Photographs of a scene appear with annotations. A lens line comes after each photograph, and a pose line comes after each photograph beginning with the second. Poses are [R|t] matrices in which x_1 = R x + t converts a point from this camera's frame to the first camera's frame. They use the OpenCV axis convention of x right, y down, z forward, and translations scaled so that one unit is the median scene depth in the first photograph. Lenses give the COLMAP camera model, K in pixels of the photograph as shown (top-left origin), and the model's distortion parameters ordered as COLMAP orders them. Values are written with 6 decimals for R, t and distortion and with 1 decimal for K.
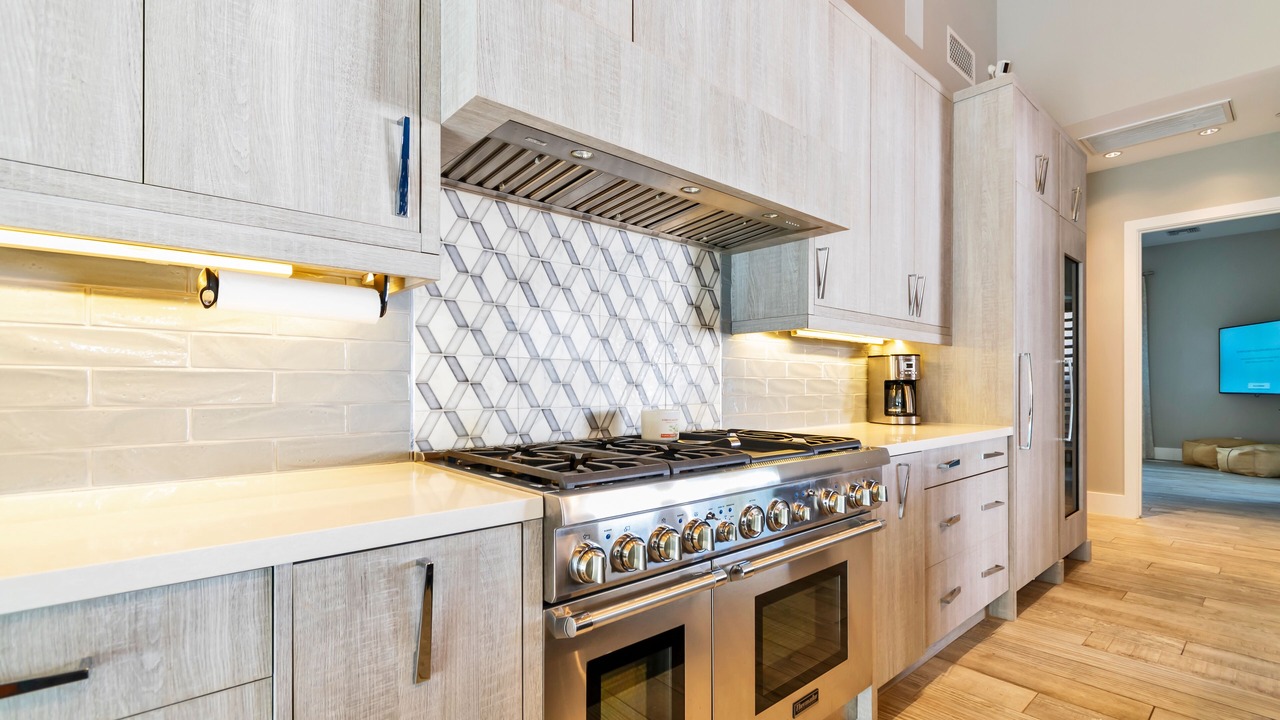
lens RADIAL K [[569.6, 0, 642.5], [0, 569.6, 382.1], [0, 0, 1]] dist [-0.000731, -0.000110]
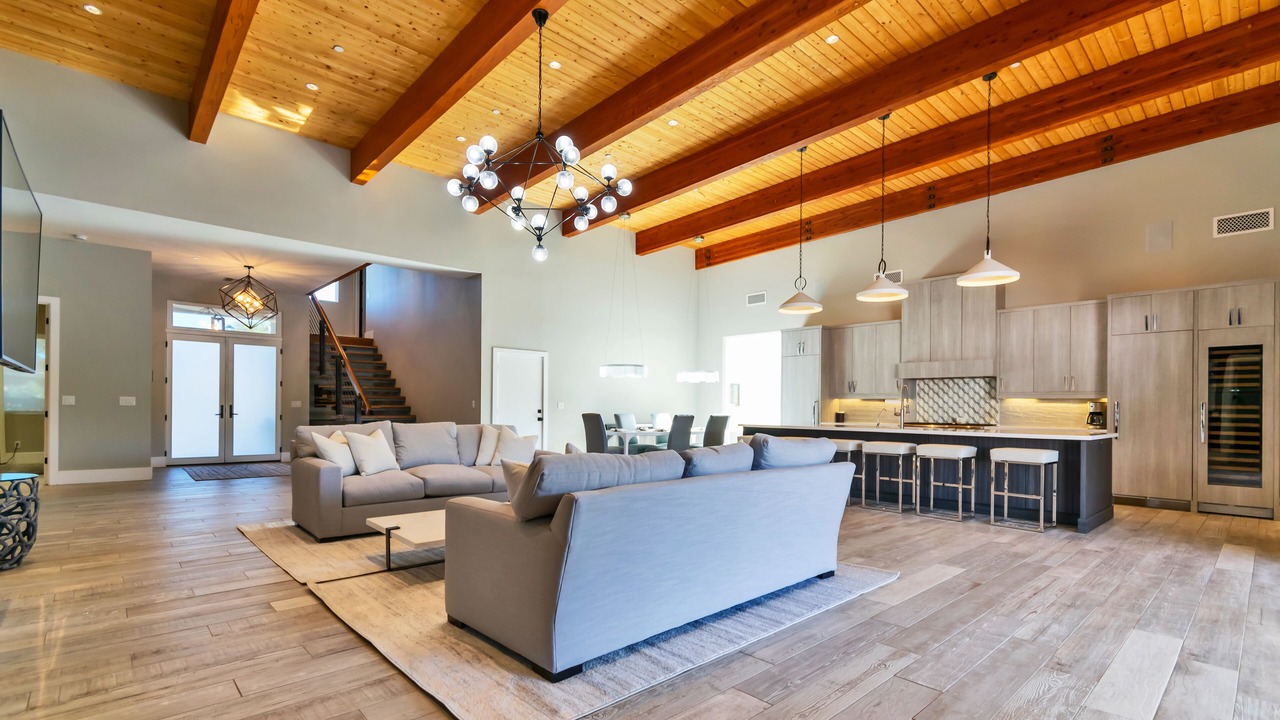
lens RADIAL K [[584.7, 0, 641.8], [0, 584.7, 407.7], [0, 0, 1]] dist [-0.002538, -0.000742]
pose [[0.021575, -0.006249, -0.999748, 4.420623], [-0.008507, 0.999943, -0.006434, 0.018141], [0.999731, 0.008644, 0.021520, -1.613880]]
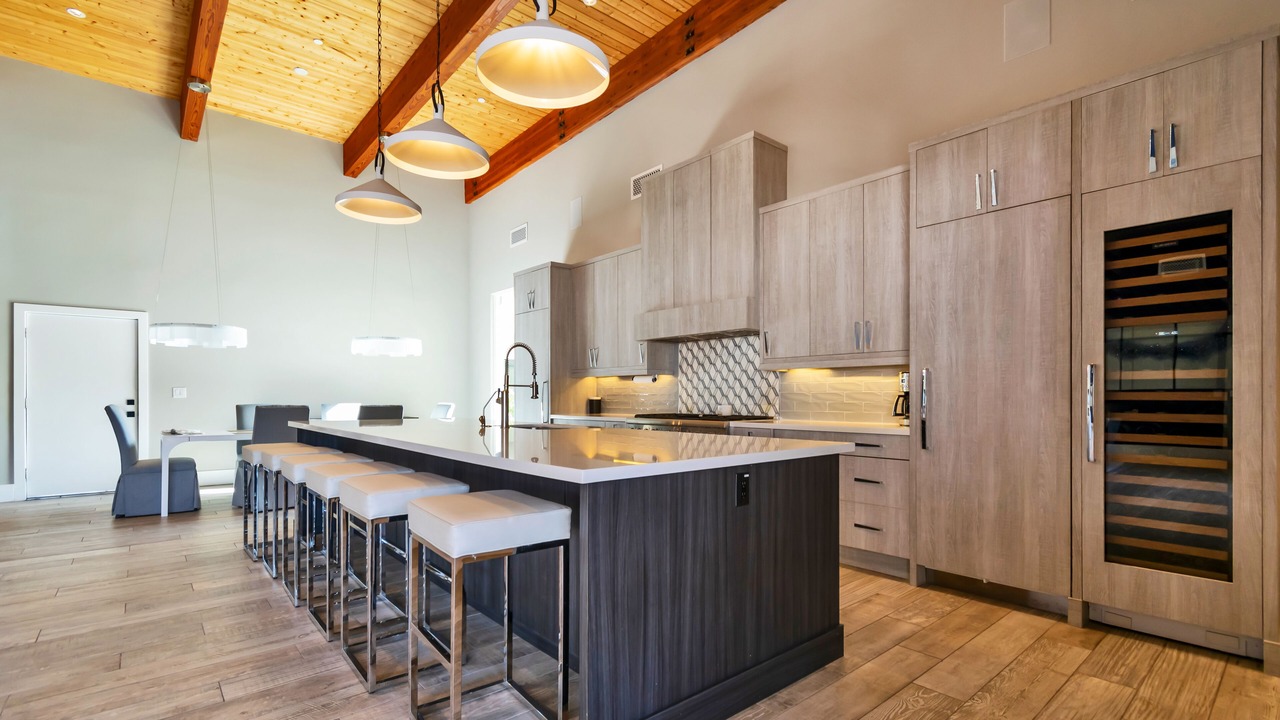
lens RADIAL K [[581.1, 0, 640.8], [0, 581.1, 398.3], [0, 0, 1]] dist [0.000662, -0.000488]
pose [[-0.014997, -0.003055, -0.999883, 2.584346], [0.002825, 0.999991, -0.003097, 0.021174], [0.999884, -0.002871, -0.014988, 0.582588]]
